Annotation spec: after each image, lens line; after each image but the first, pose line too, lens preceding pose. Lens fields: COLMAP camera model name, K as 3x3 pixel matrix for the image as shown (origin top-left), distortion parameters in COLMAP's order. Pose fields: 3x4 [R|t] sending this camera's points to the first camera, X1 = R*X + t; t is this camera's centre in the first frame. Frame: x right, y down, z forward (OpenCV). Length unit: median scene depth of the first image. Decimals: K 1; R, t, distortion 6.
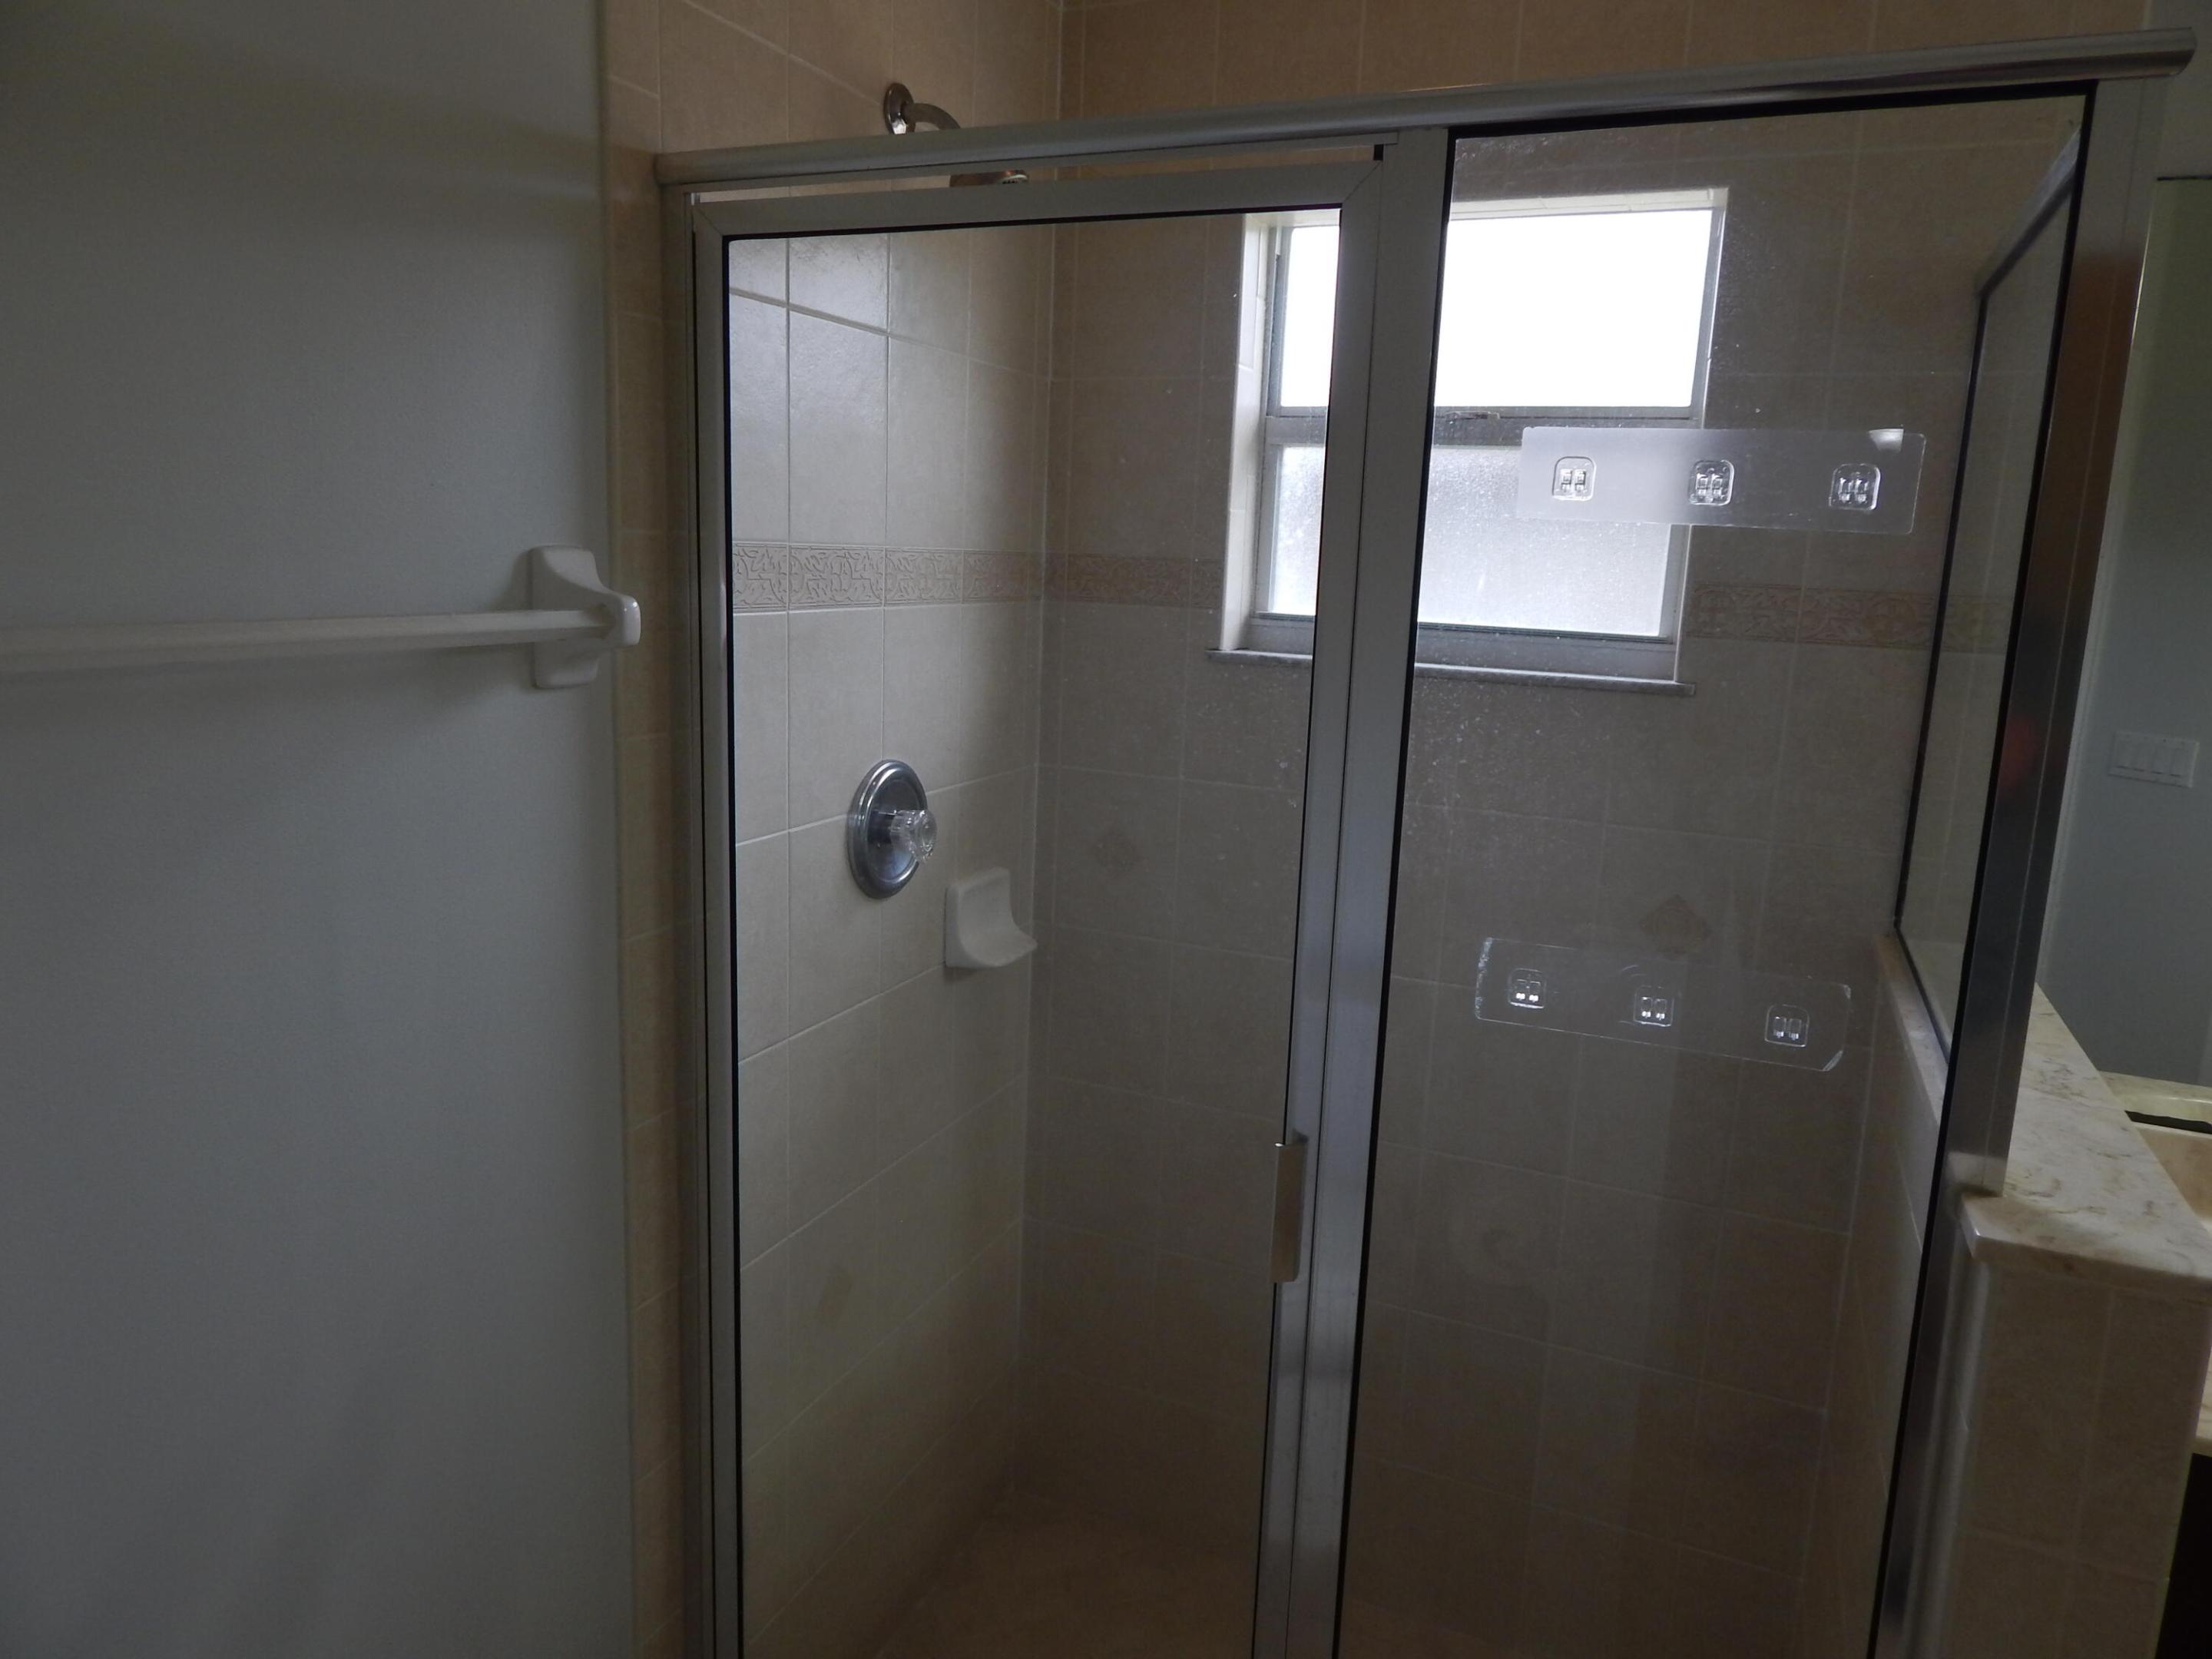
lens RADIAL K [[1451.3, 0, 1112.4], [0, 1451.3, 825.2], [0, 0, 1]] dist [-0.004029, 0.000269]
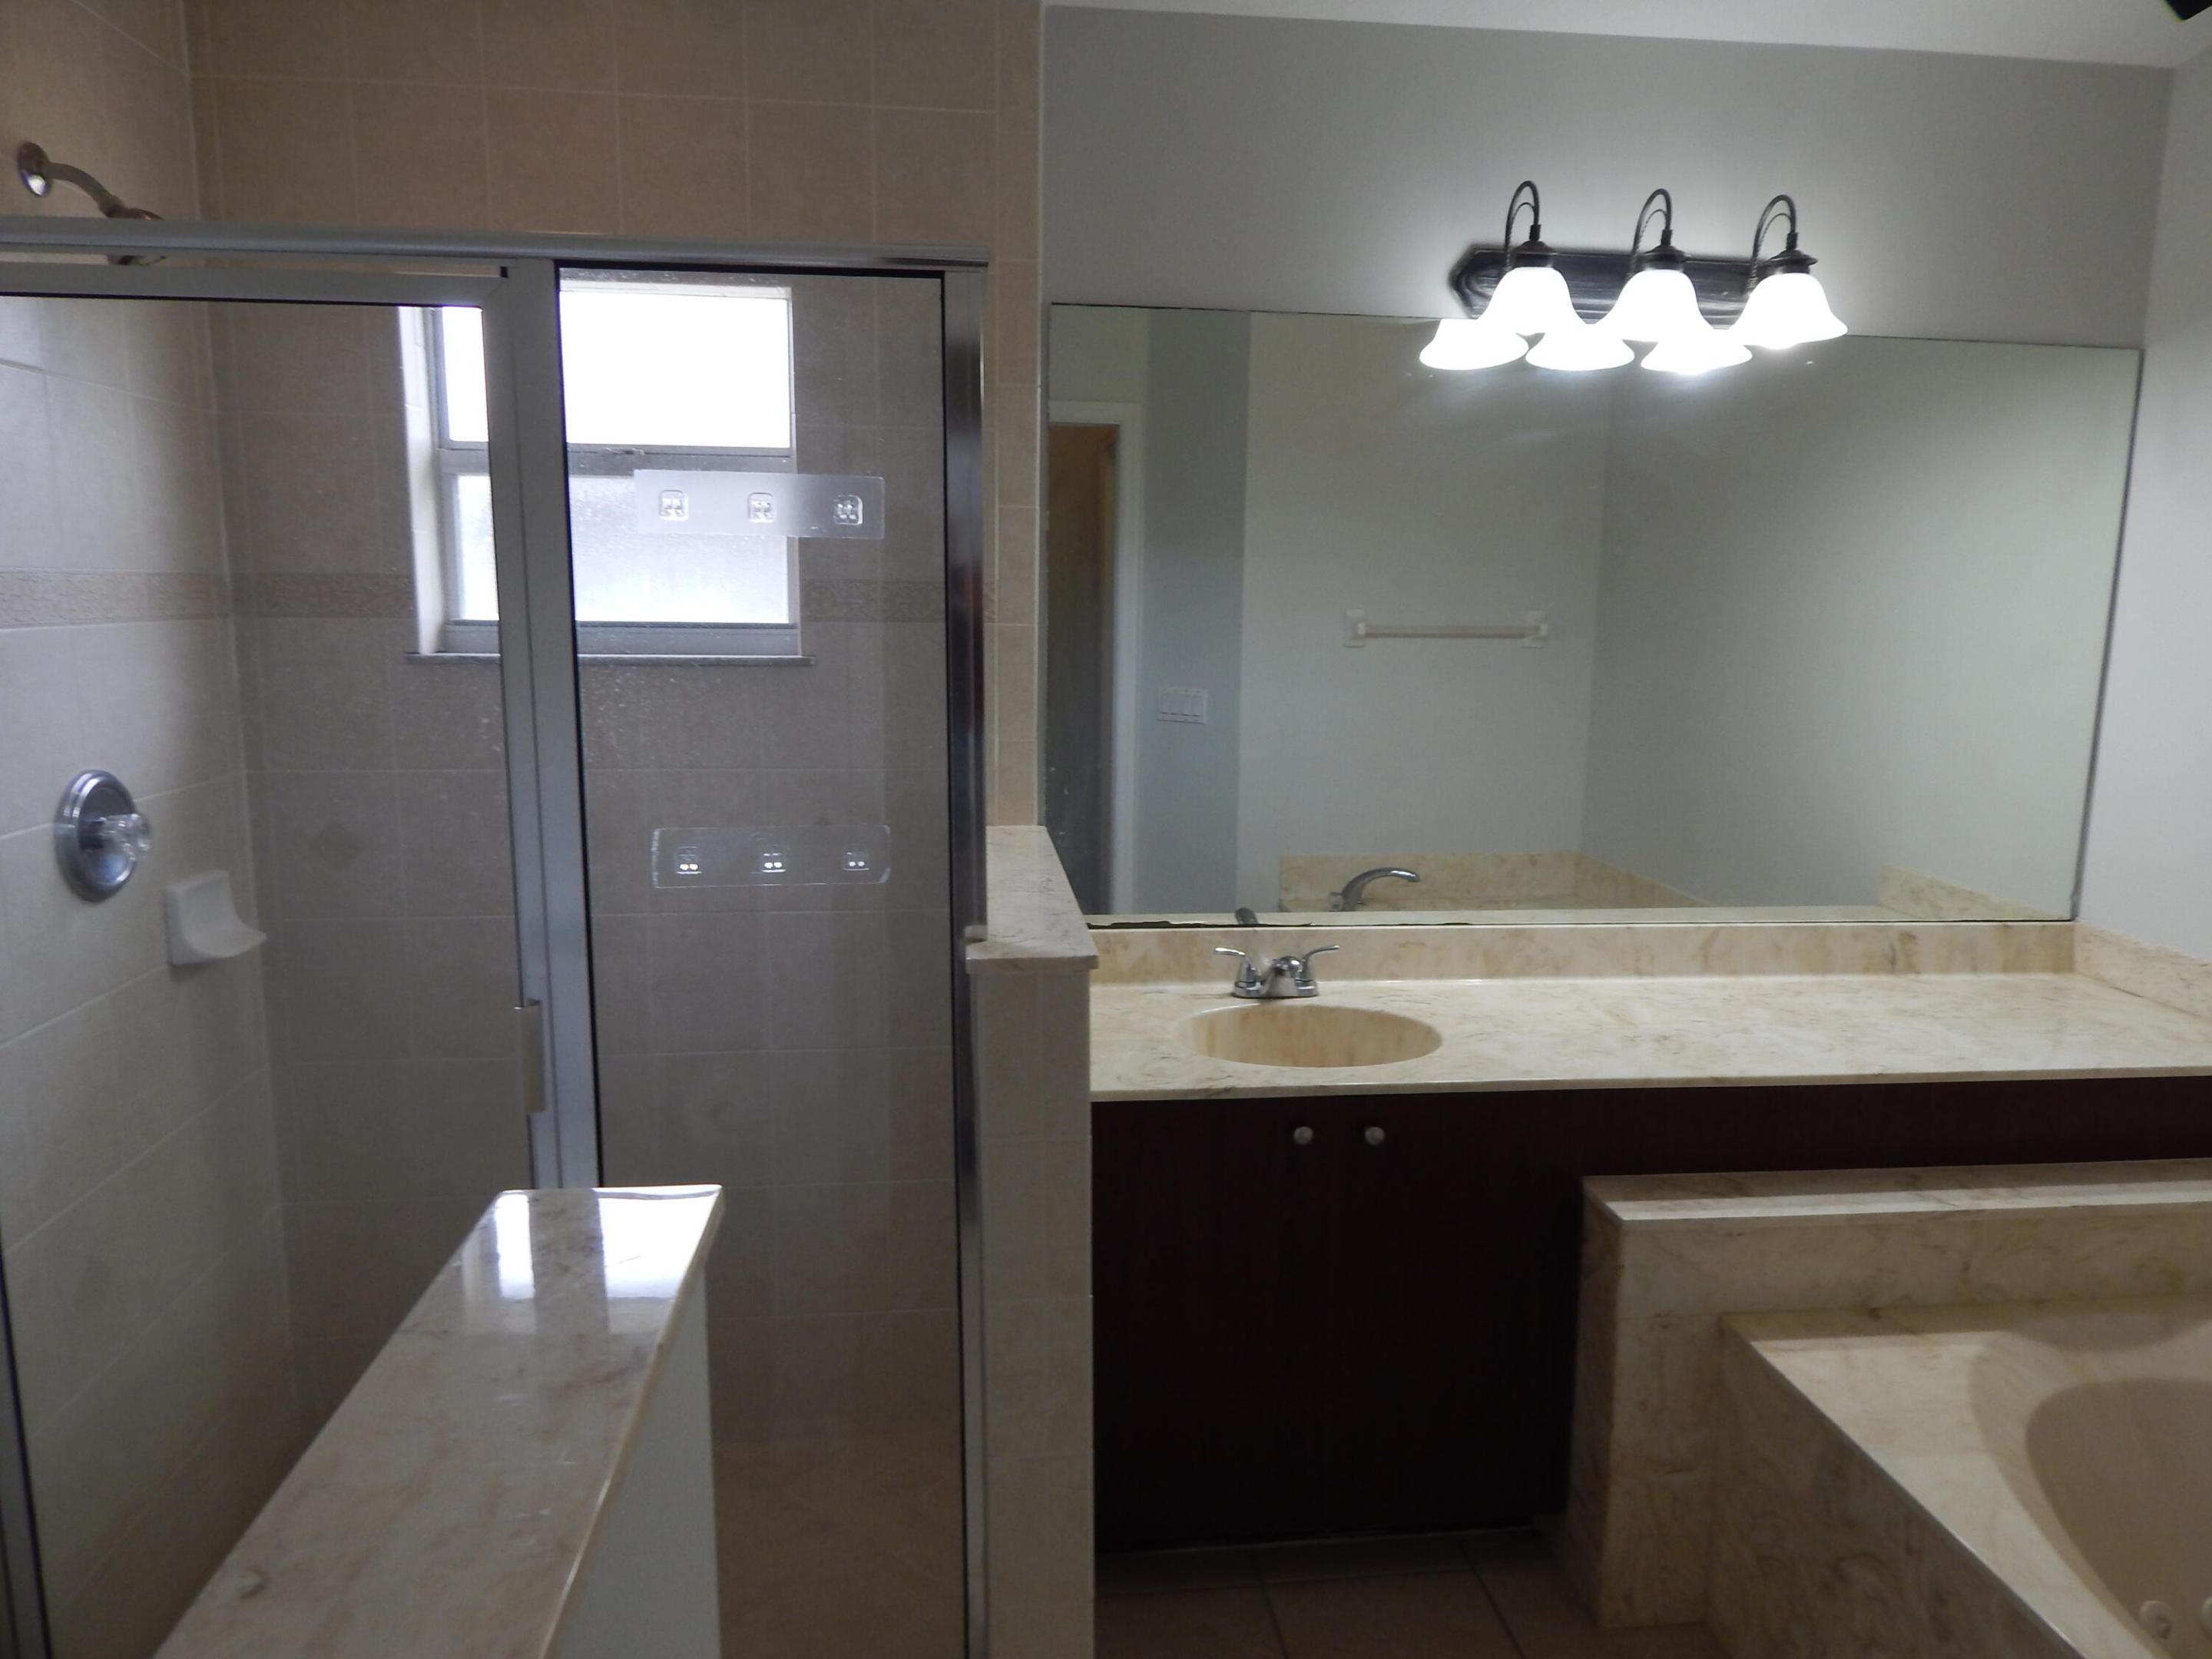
lens RADIAL K [[1451.3, 0, 1103.3], [0, 1451.3, 821.7], [0, 0, 1]] dist [-0.004029, 0.000269]
pose [[0.867449, -0.110258, 0.485154, -0.030467], [0.117626, 0.992939, 0.015344, 0.063943], [-0.483421, 0.043756, 0.874294, -0.284698]]
